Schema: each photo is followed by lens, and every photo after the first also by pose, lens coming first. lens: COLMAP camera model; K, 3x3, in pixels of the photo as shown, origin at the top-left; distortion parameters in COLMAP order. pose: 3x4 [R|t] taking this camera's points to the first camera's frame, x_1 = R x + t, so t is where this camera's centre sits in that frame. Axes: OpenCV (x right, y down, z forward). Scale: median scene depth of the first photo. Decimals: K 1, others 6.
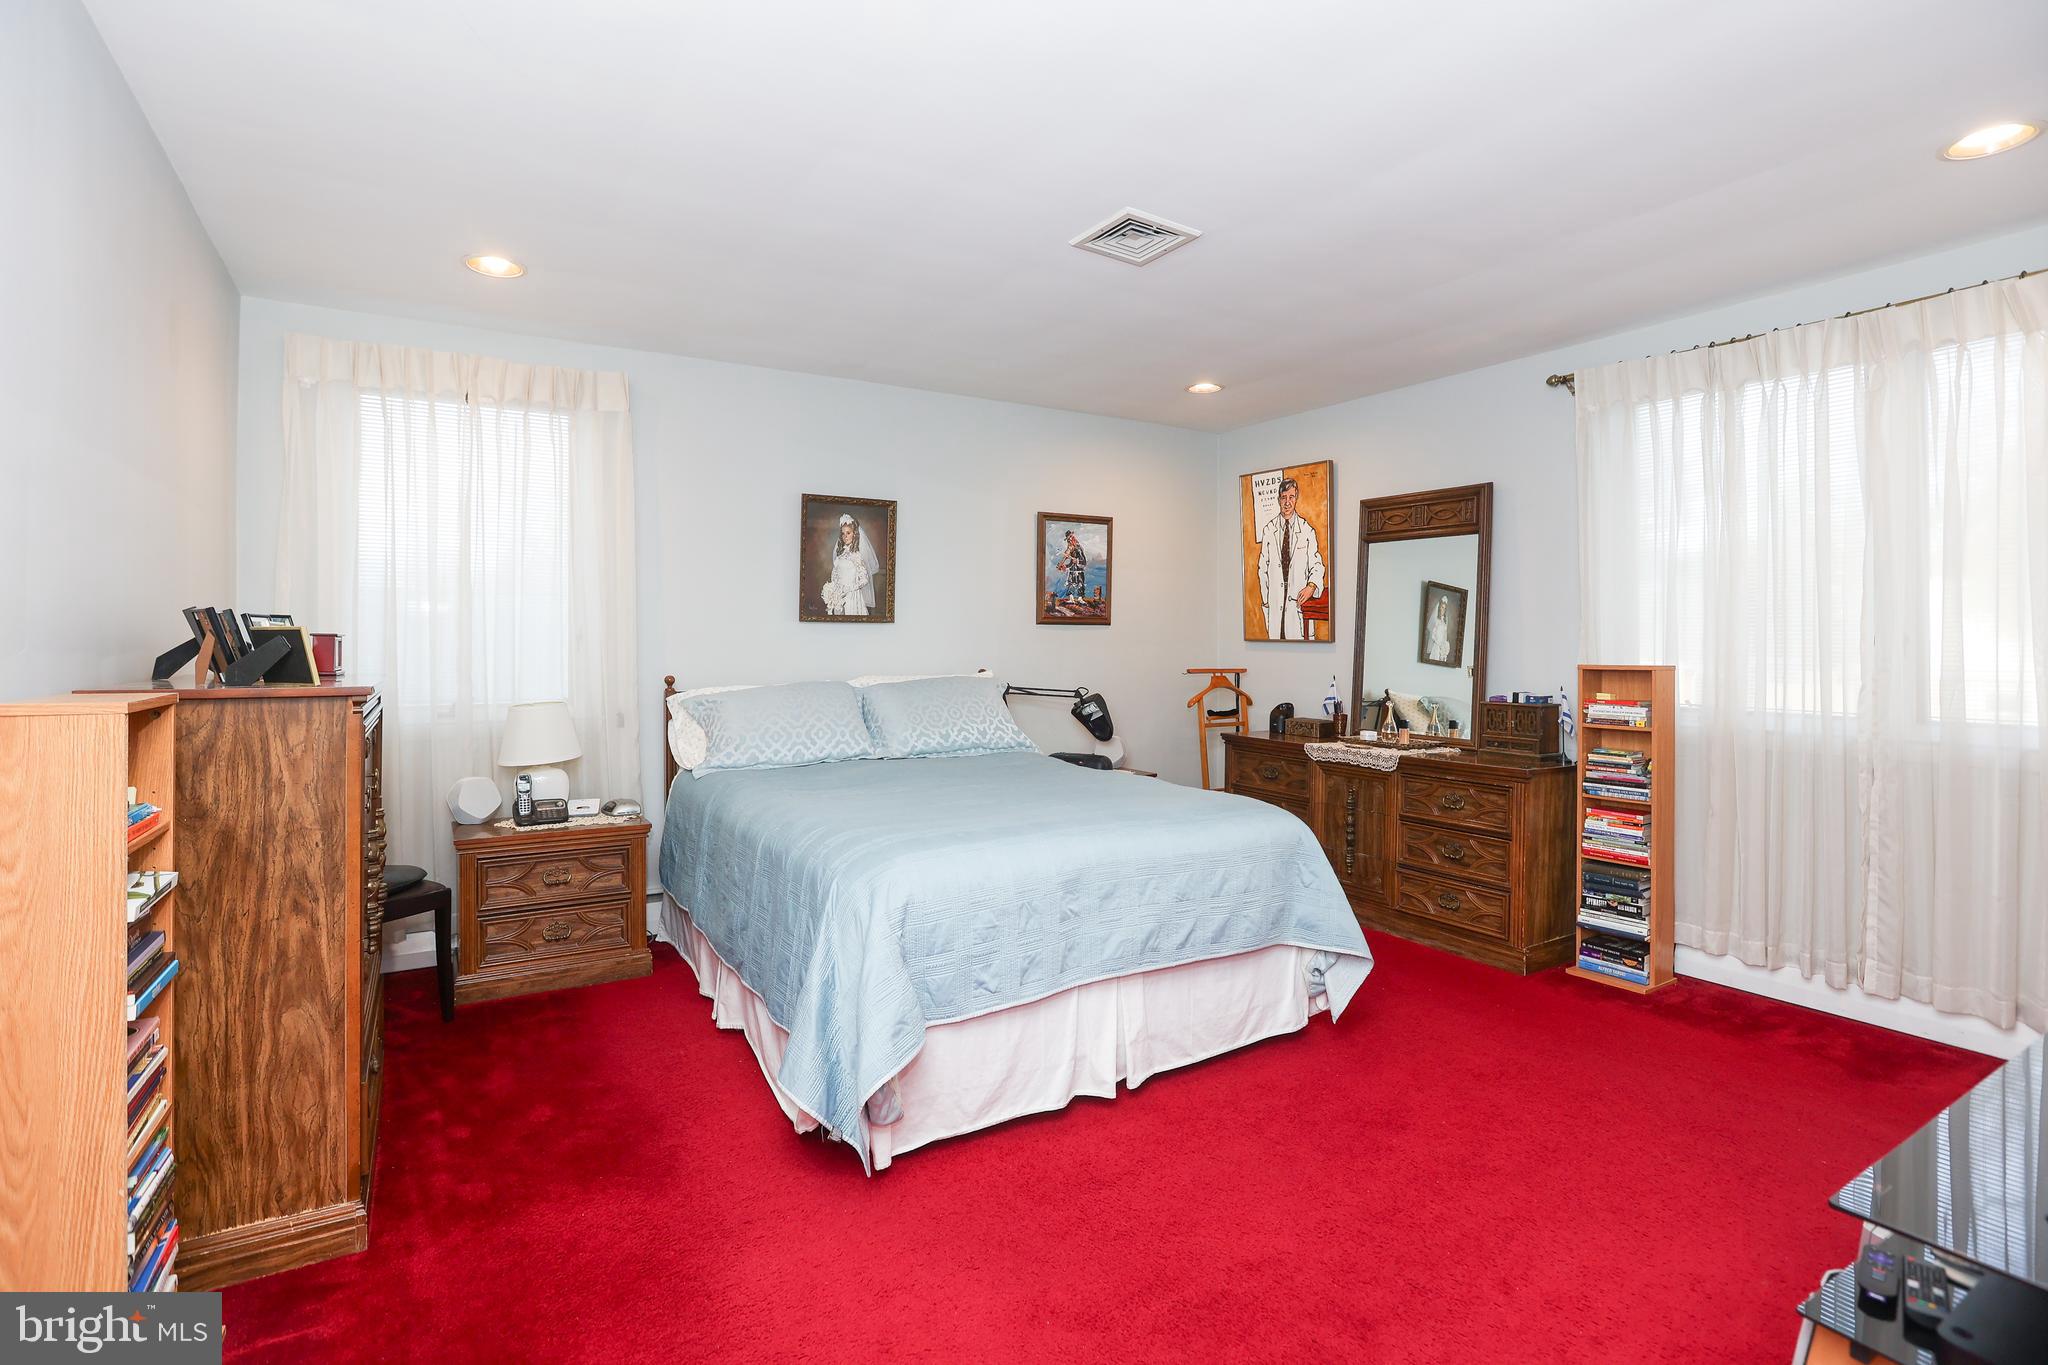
lens RADIAL K [[959.3, 0, 1037.6], [0, 959.3, 650.2], [0, 0, 1]] dist [-0.060523, 0.032658]
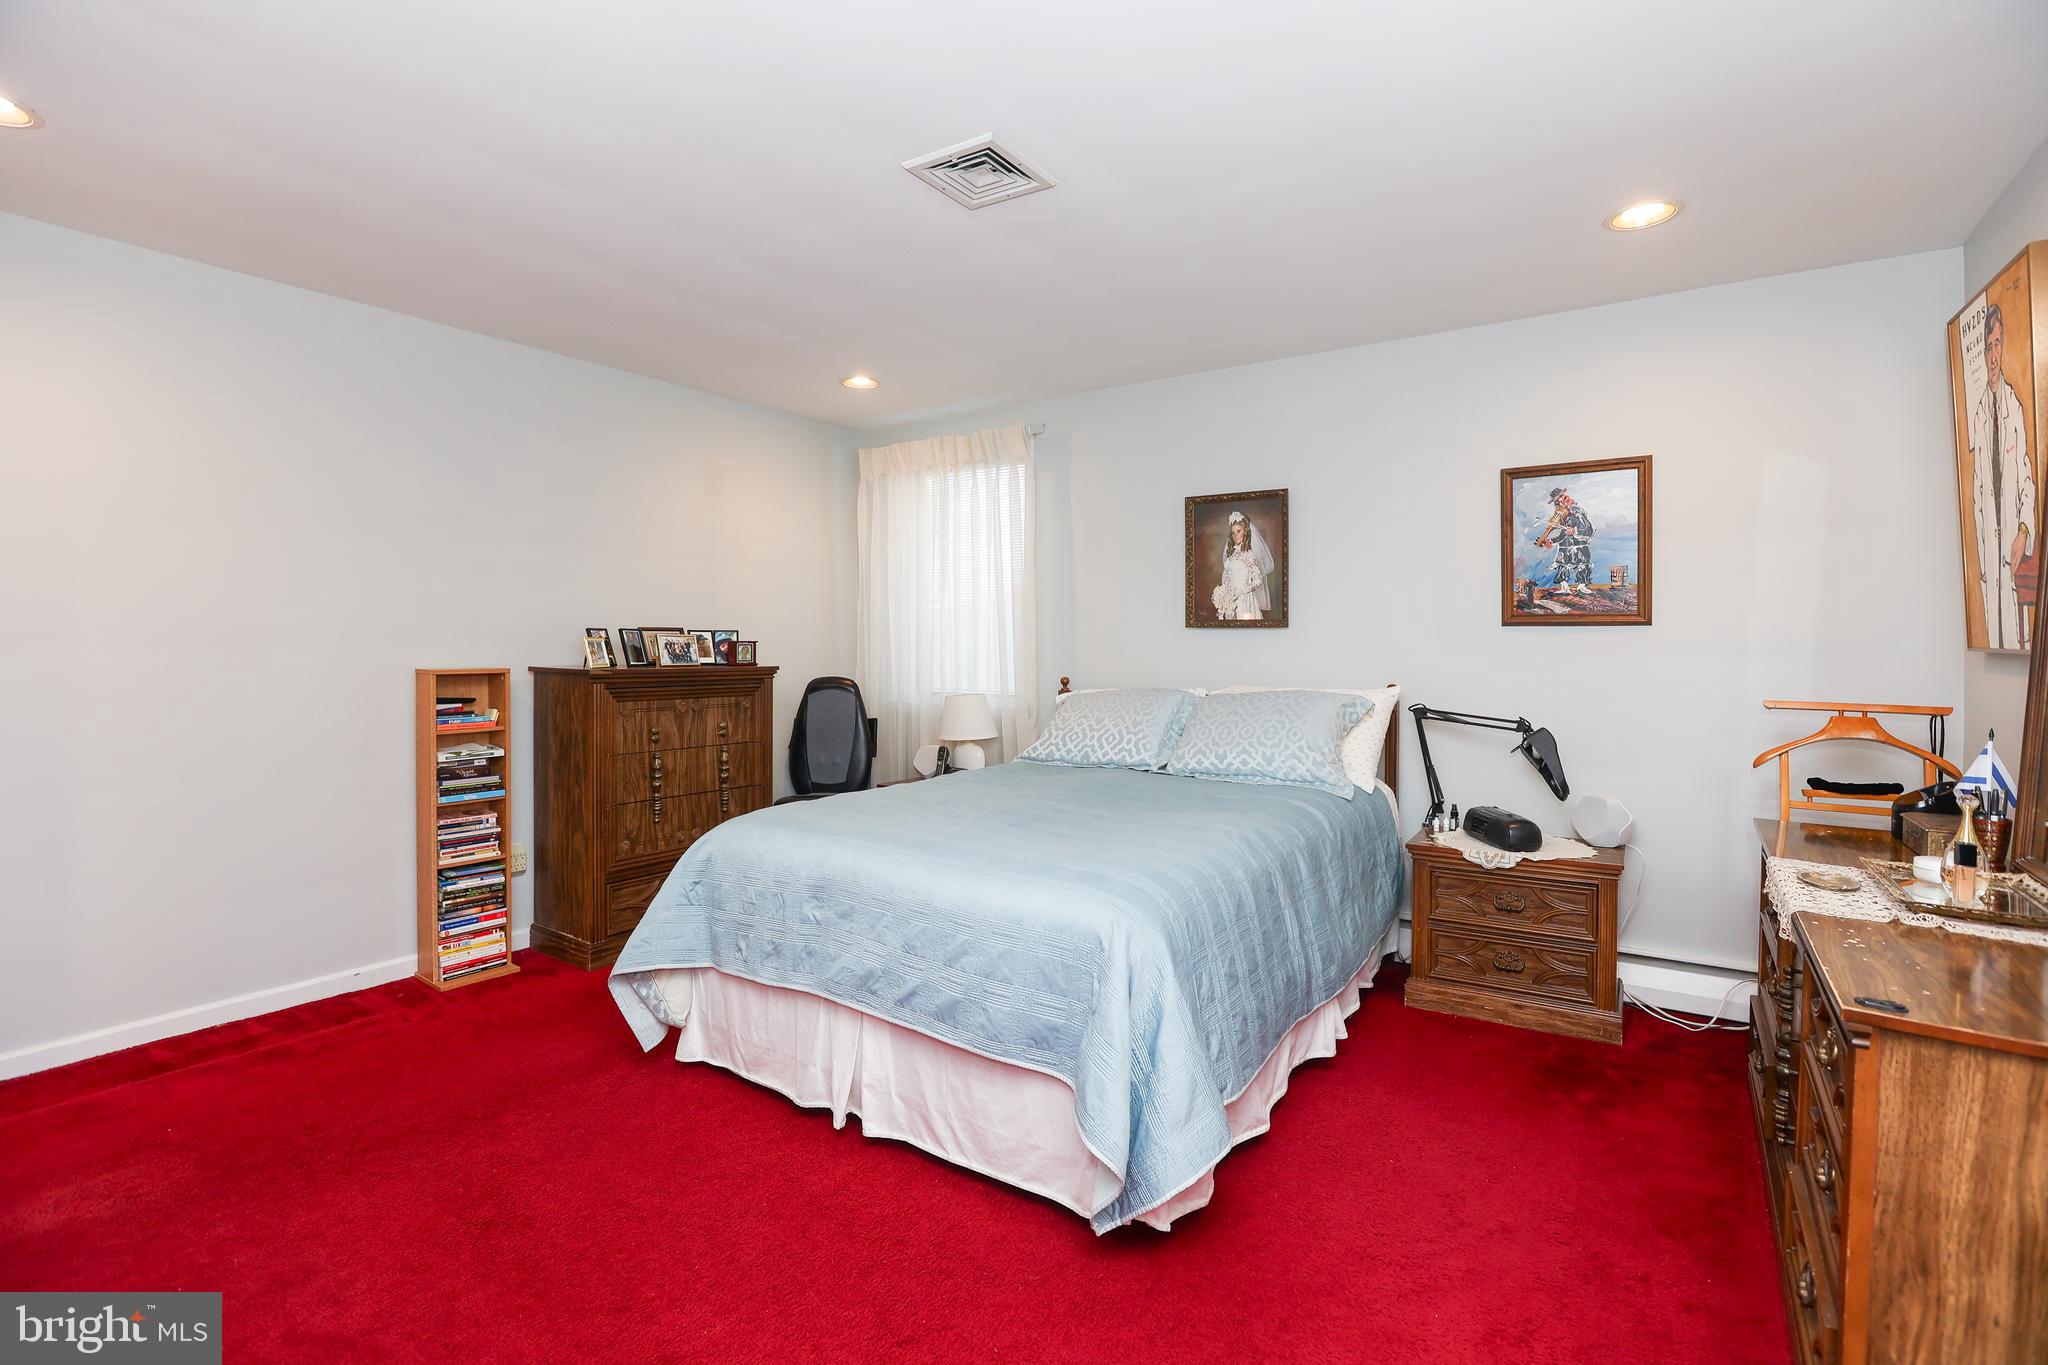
lens RADIAL K [[959.3, 0, 1037.6], [0, 959.3, 650.2], [0, 0, 1]] dist [-0.060523, 0.032658]
pose [[0.402510, 0.005404, -0.915400, 0.565632], [-0.014937, 0.999888, -0.000665, -0.003646], [0.915294, 0.013941, 0.402546, 0.443244]]
